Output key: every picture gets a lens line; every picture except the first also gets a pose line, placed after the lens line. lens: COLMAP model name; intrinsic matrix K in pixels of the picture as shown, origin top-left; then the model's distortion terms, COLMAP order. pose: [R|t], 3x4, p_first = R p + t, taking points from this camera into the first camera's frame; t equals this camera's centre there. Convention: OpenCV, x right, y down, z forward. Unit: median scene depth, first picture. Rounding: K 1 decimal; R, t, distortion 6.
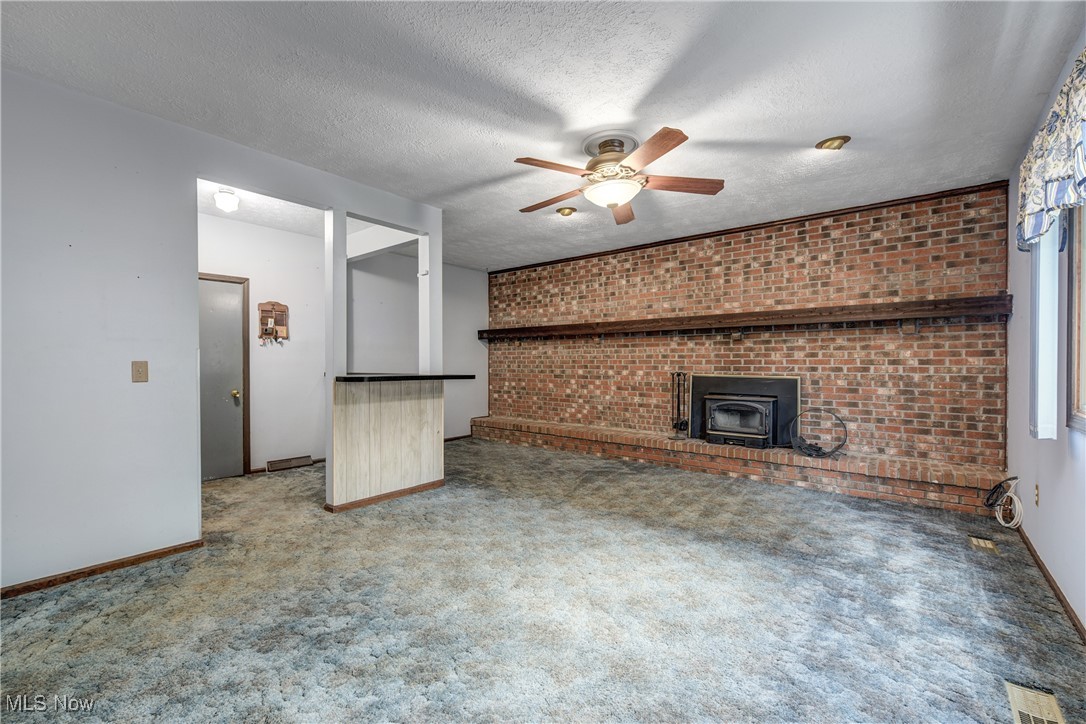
lens RADIAL K [[456.8, 0, 542.1], [0, 456.8, 366.9], [0, 0, 1]] dist [0.000685, 0.000039]
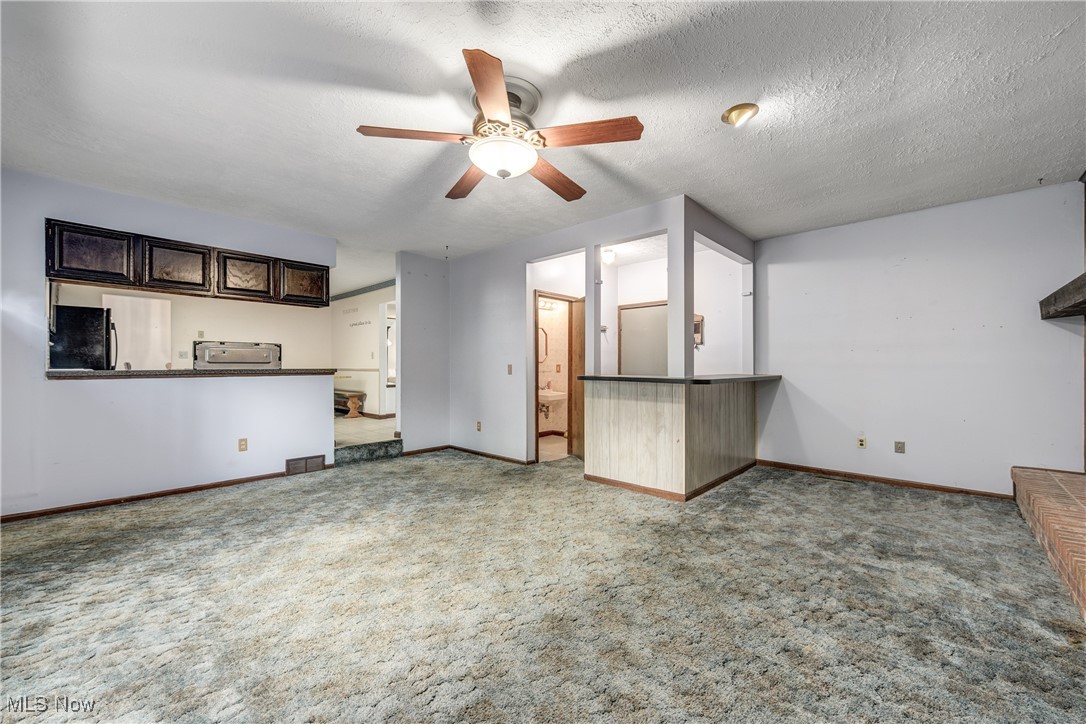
lens RADIAL K [[428.4, 0, 543.7], [0, 428.4, 367.0], [0, 0, 1]] dist [-0.000320, 0.000037]
pose [[-0.063561, 0.004241, -0.997969, 0.688141], [-0.005775, 0.999973, 0.004617, -0.007309], [0.997961, 0.006057, -0.063535, 0.839763]]
